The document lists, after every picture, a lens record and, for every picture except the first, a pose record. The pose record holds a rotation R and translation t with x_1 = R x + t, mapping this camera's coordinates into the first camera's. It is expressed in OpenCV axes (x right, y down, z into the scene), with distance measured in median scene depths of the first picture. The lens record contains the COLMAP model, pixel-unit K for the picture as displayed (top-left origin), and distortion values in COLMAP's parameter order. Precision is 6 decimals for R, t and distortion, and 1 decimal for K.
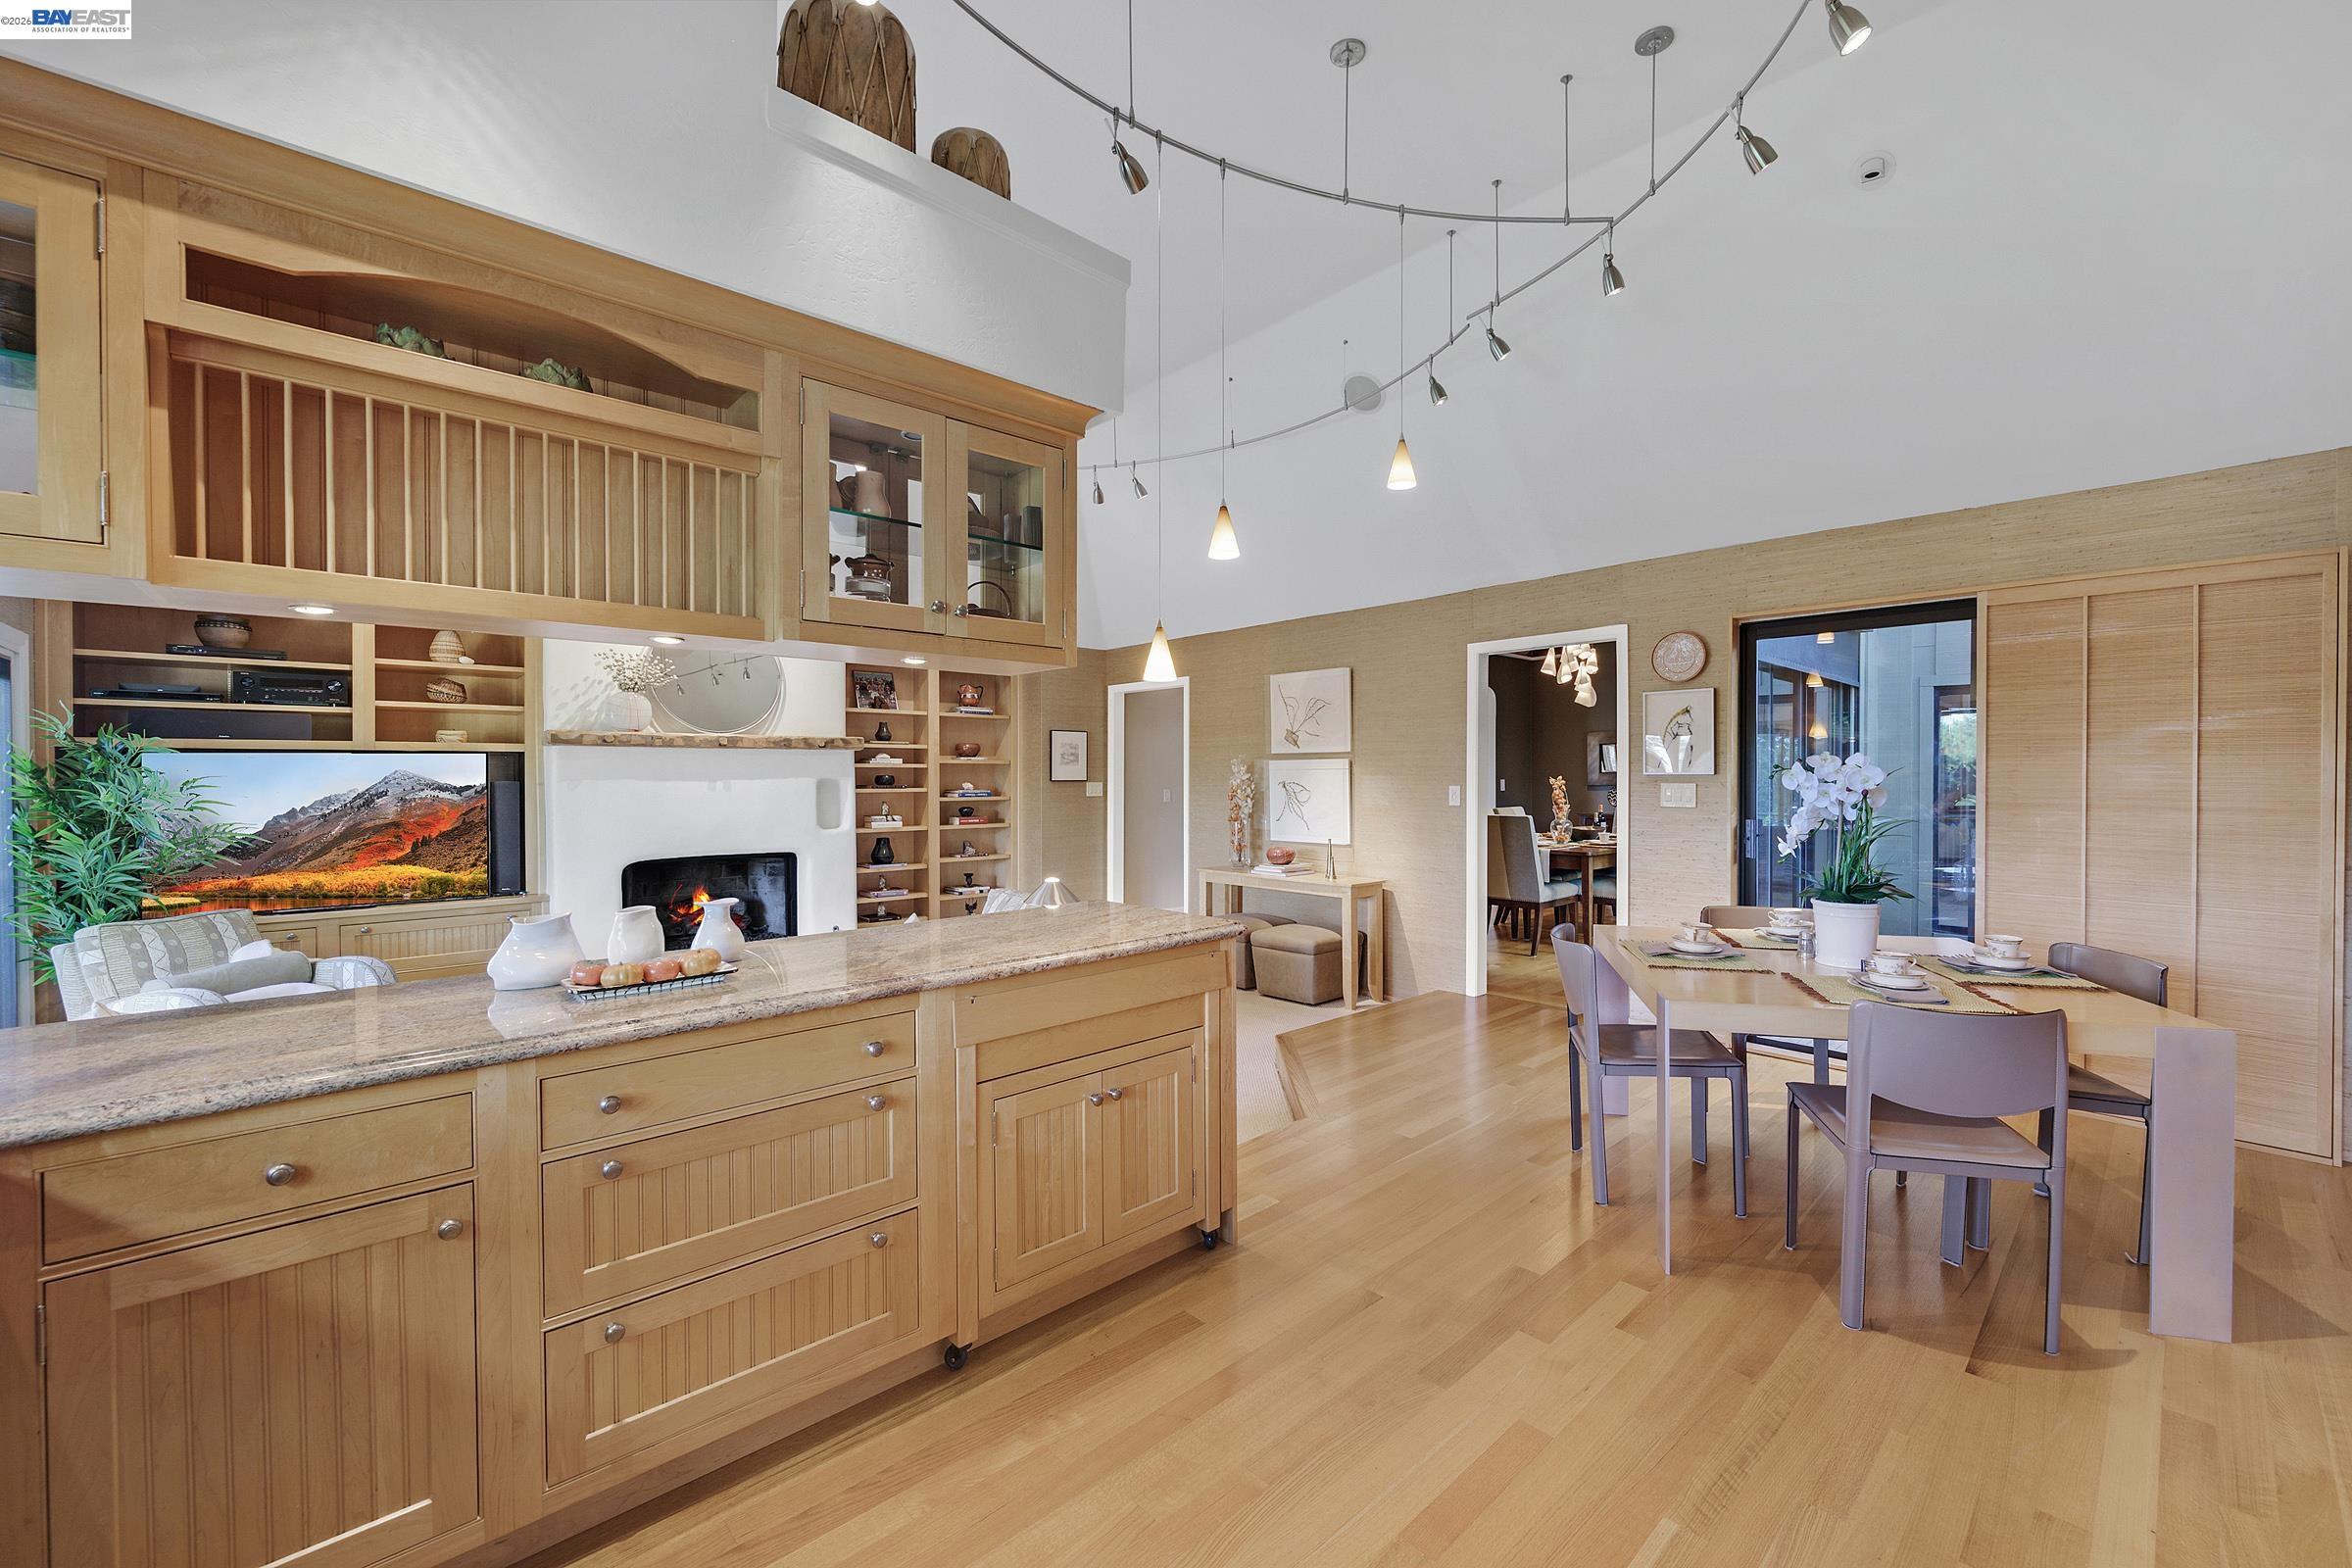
lens RADIAL K [[934.4, 0, 1182.5], [0, 934.4, 781.4], [0, 0, 1]] dist [-0.002439, -0.000339]
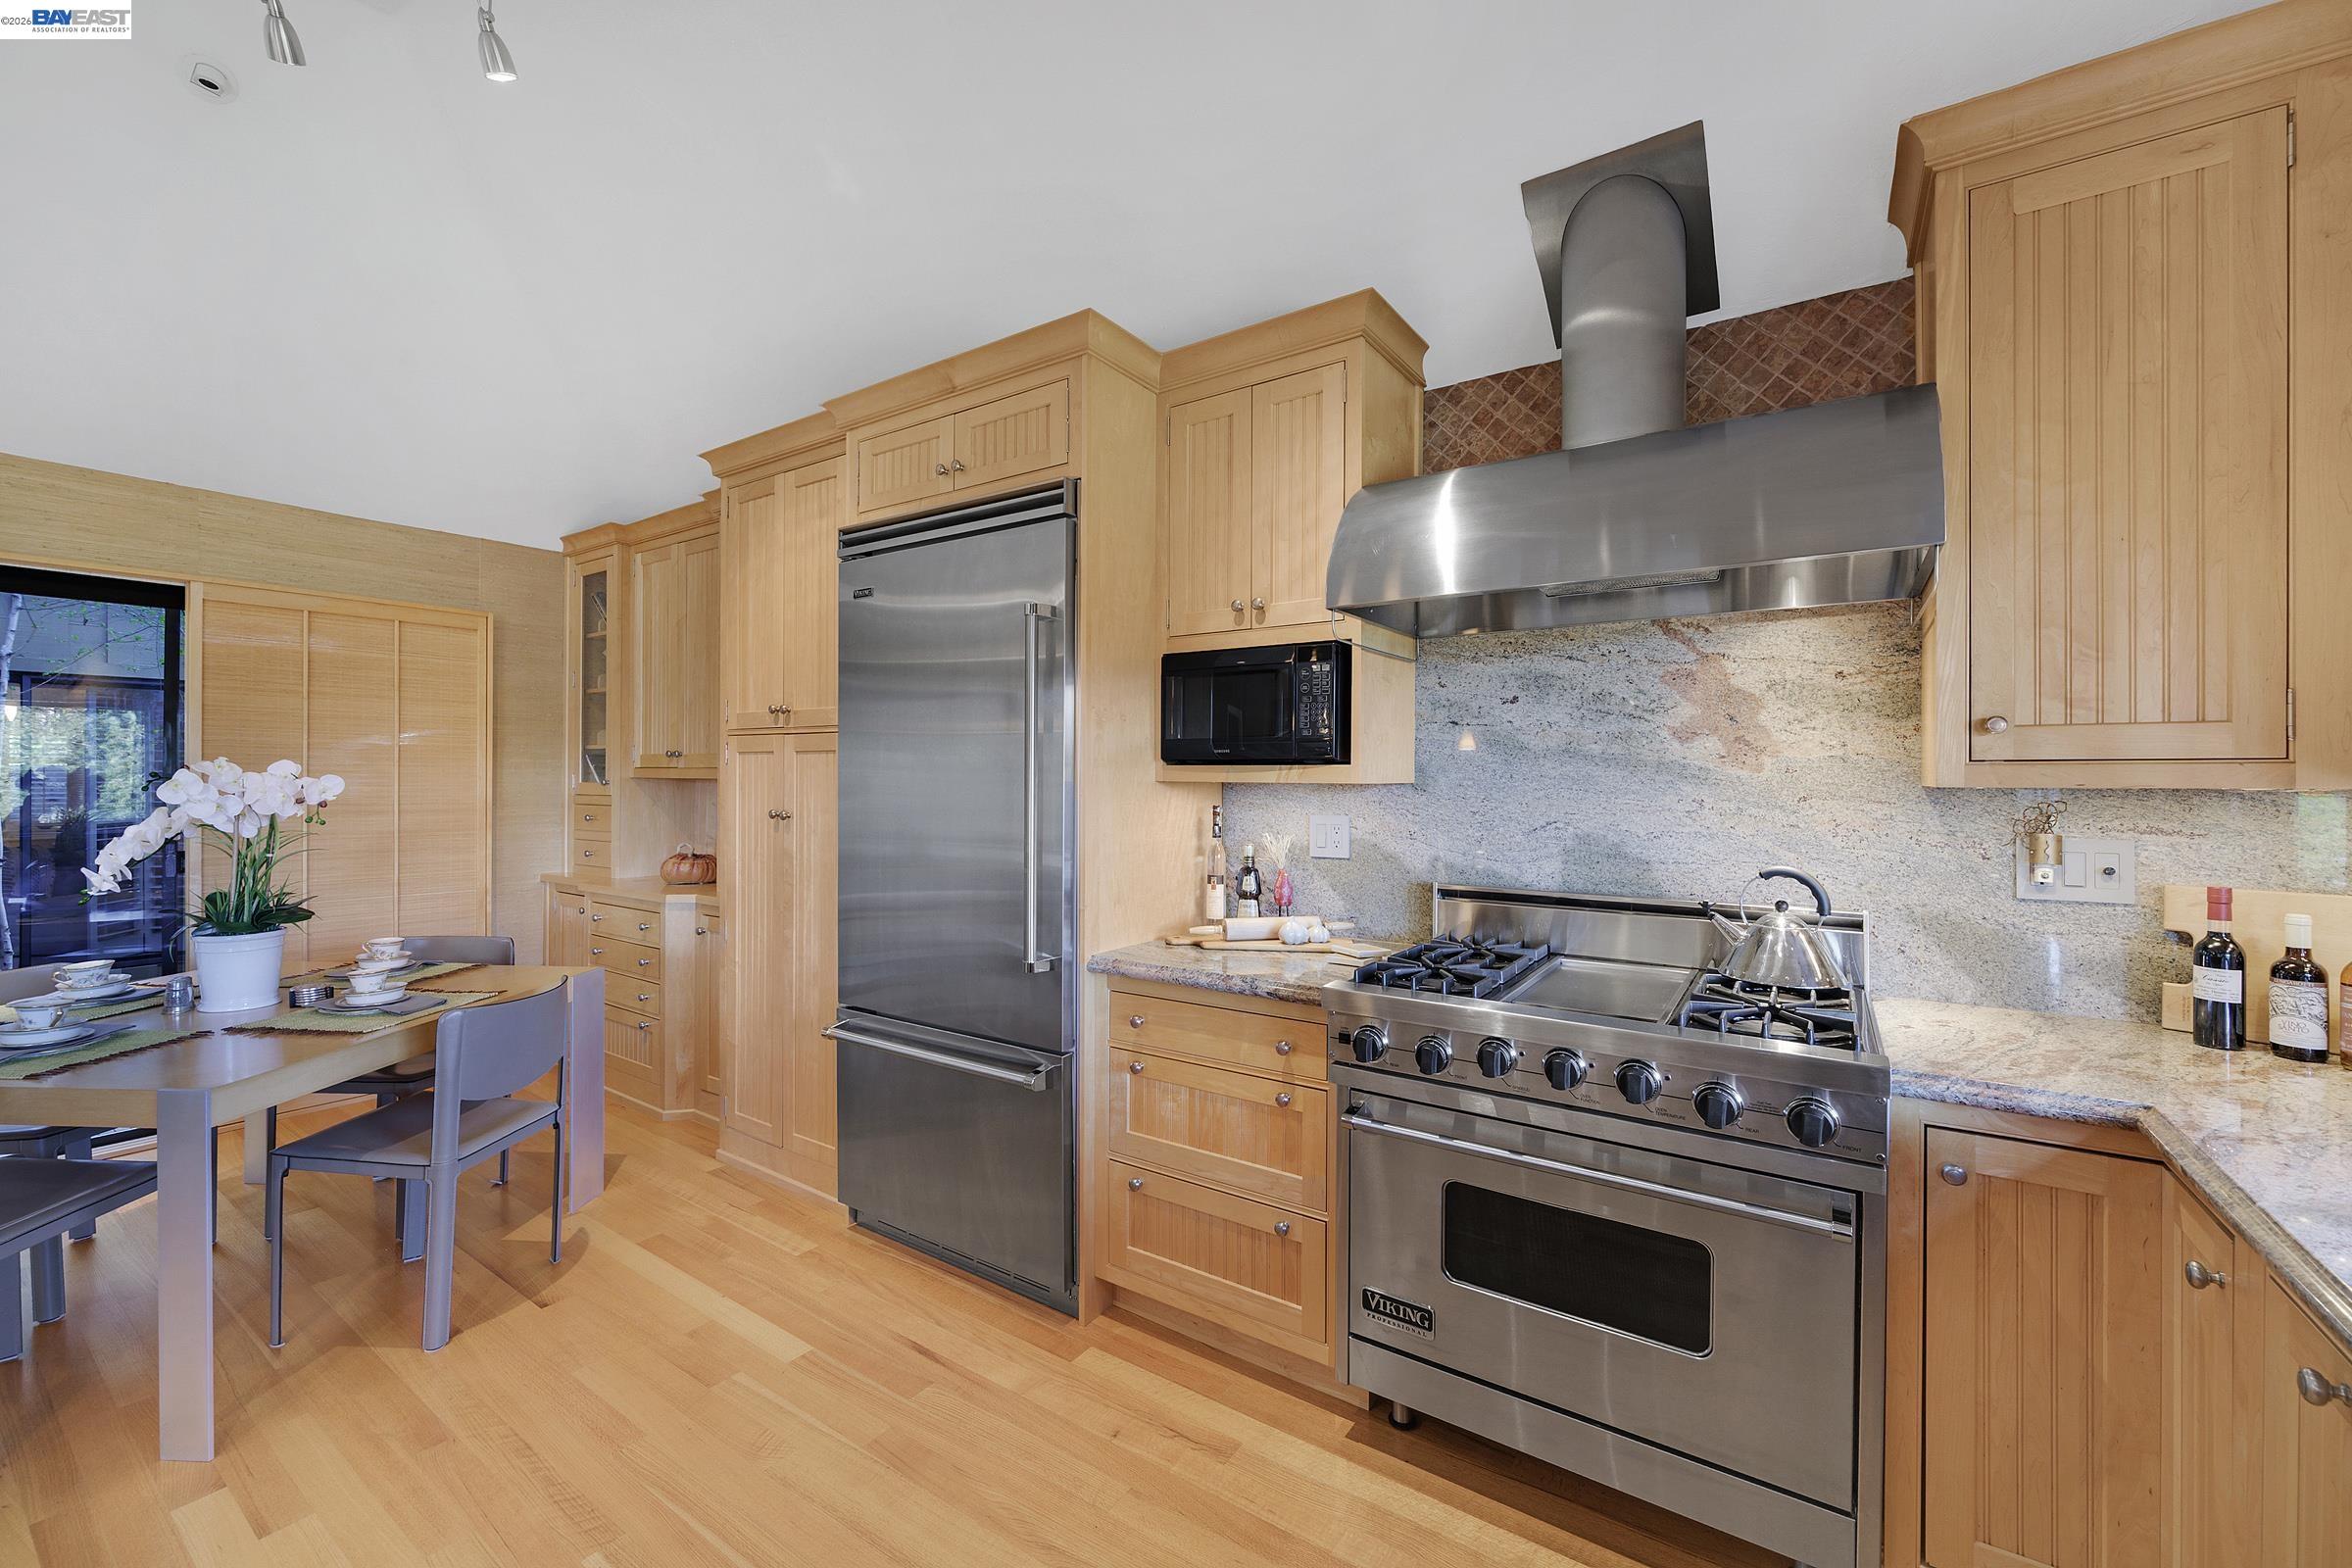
lens RADIAL K [[934.4, 0, 1182.5], [0, 934.4, 781.4], [0, 0, 1]] dist [-0.002439, -0.000339]
pose [[-0.233875, -0.003291, 0.972261, -0.217381], [0.007915, 0.999955, 0.005289, -0.005163], [-0.972234, 0.008932, -0.233838, 0.240867]]
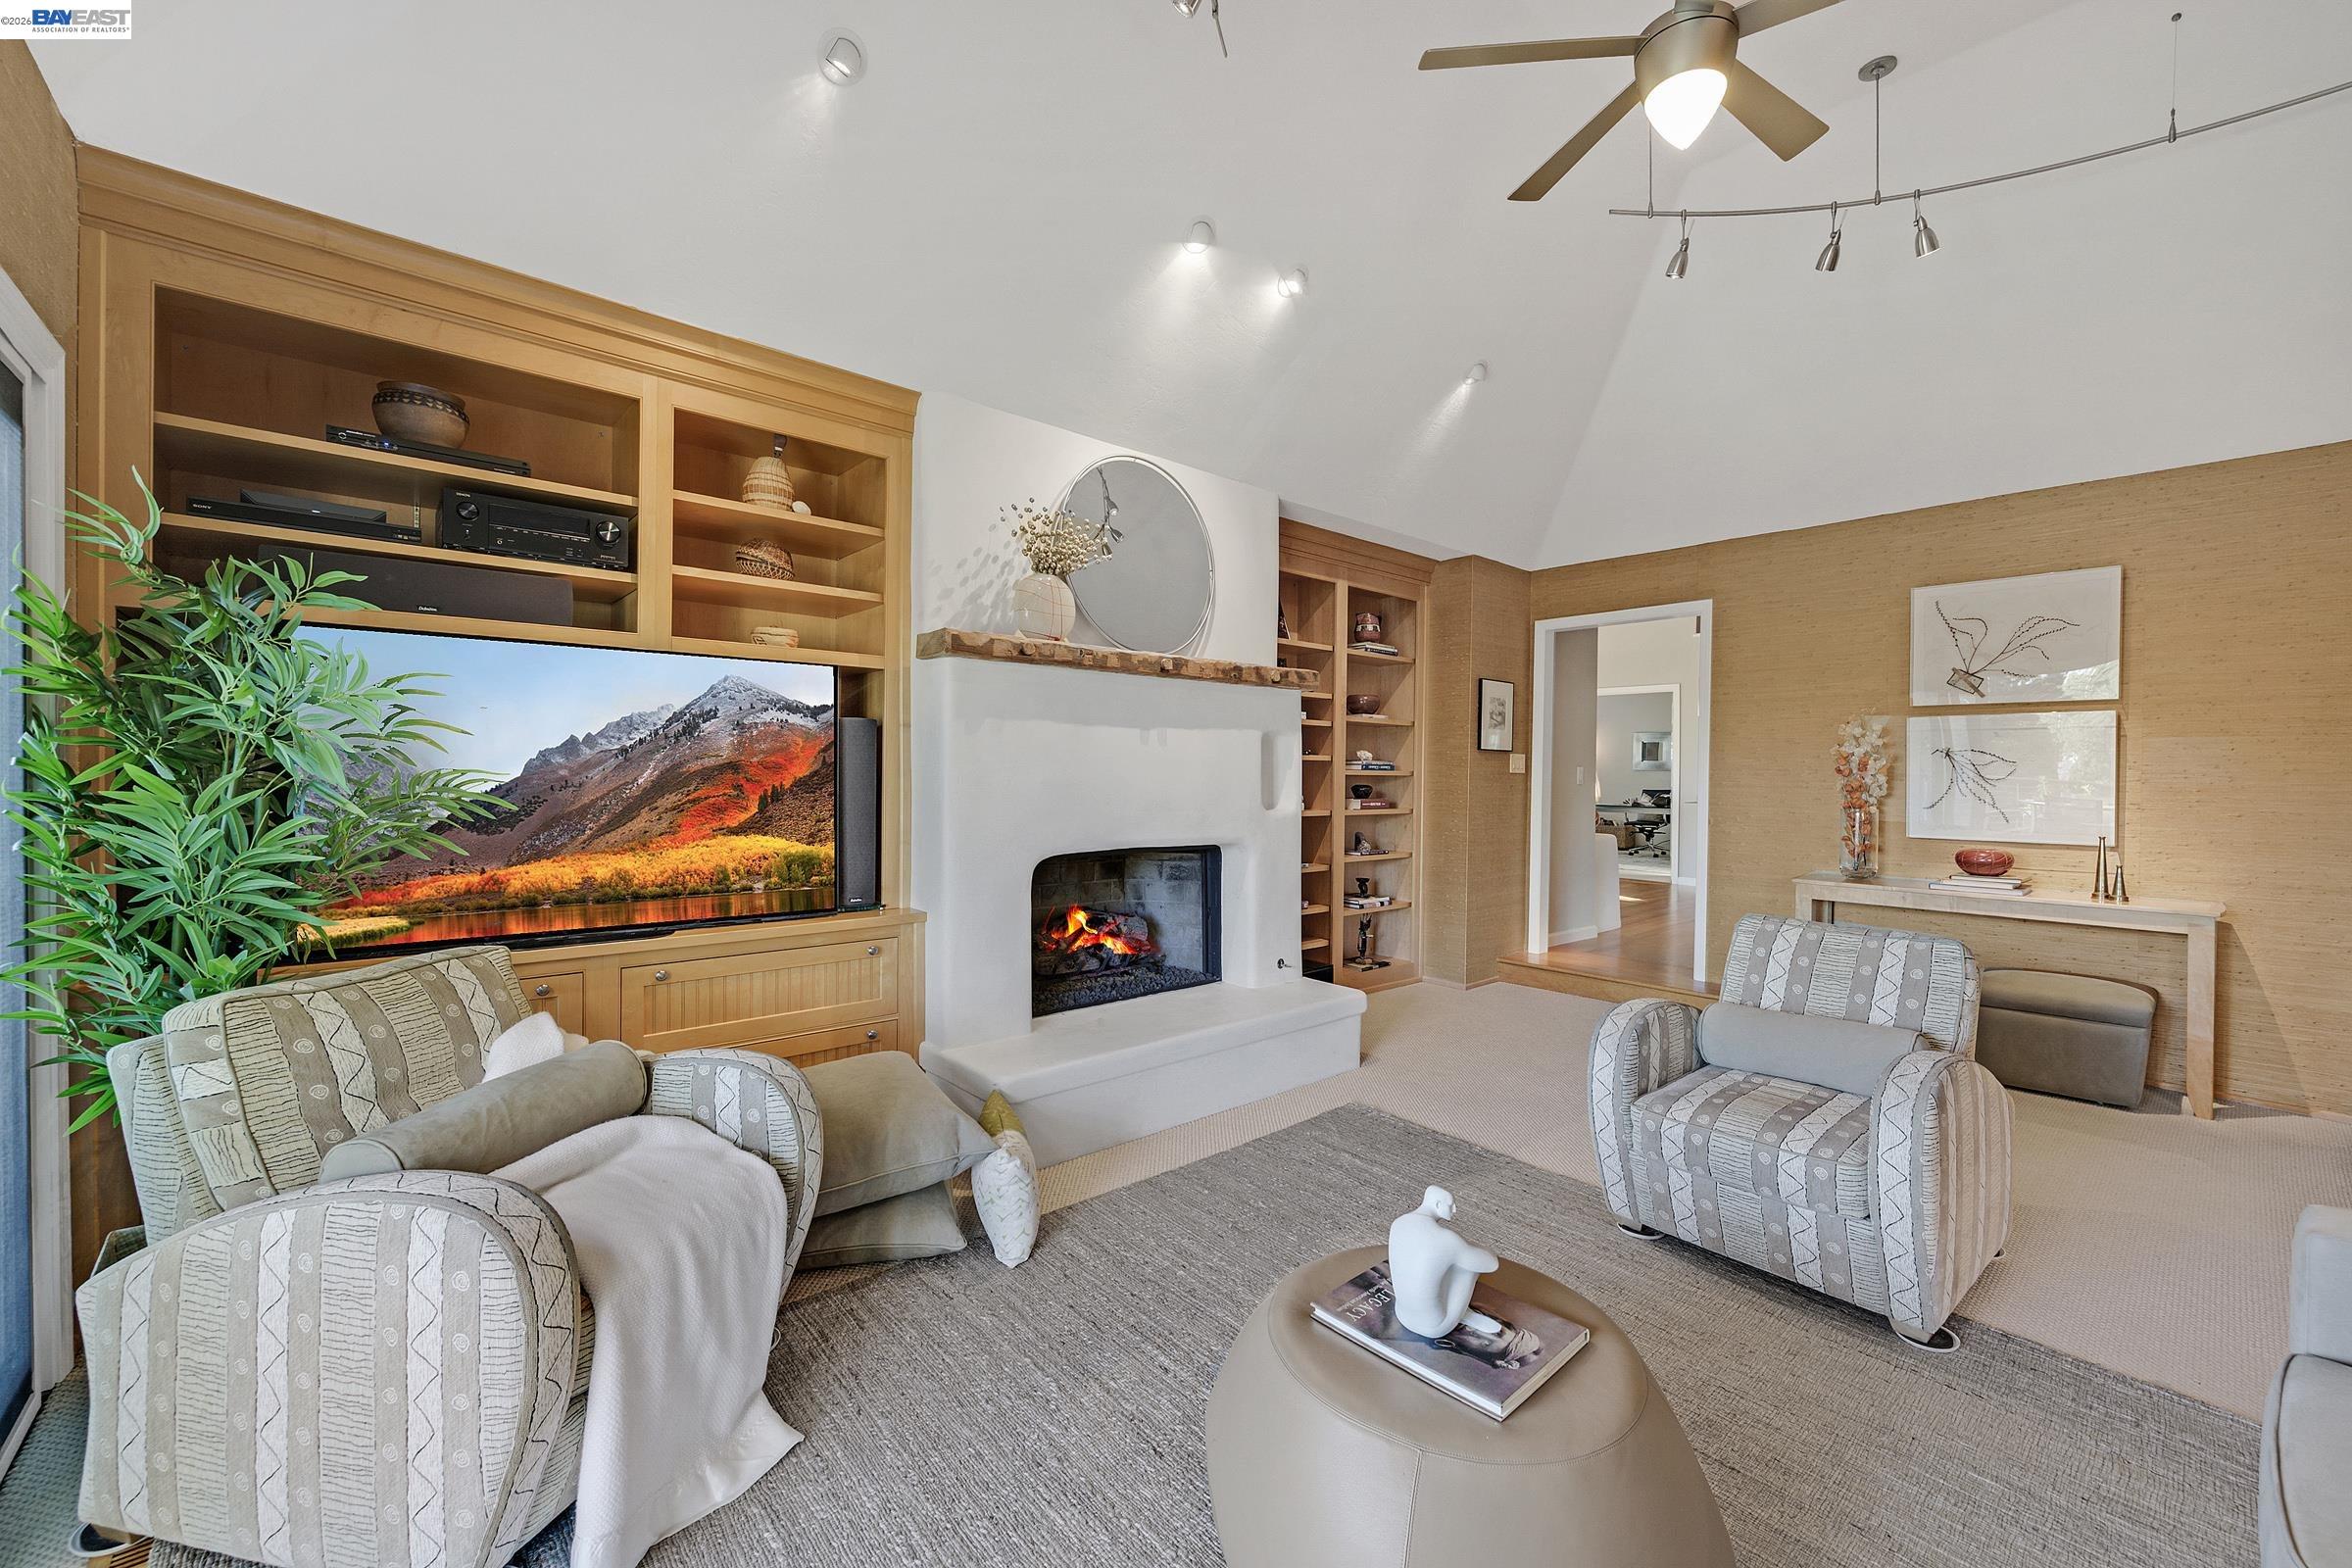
lens RADIAL K [[923.3, 0, 1176.0], [0, 923.3, 784.0], [0, 0, 1]] dist [0.000903, -0.003277]
pose [[0.999744, 0.014682, -0.017232, -0.619688], [-0.014584, 0.999877, 0.005842, 0.042759], [0.017316, -0.005589, 0.999834, 0.505521]]
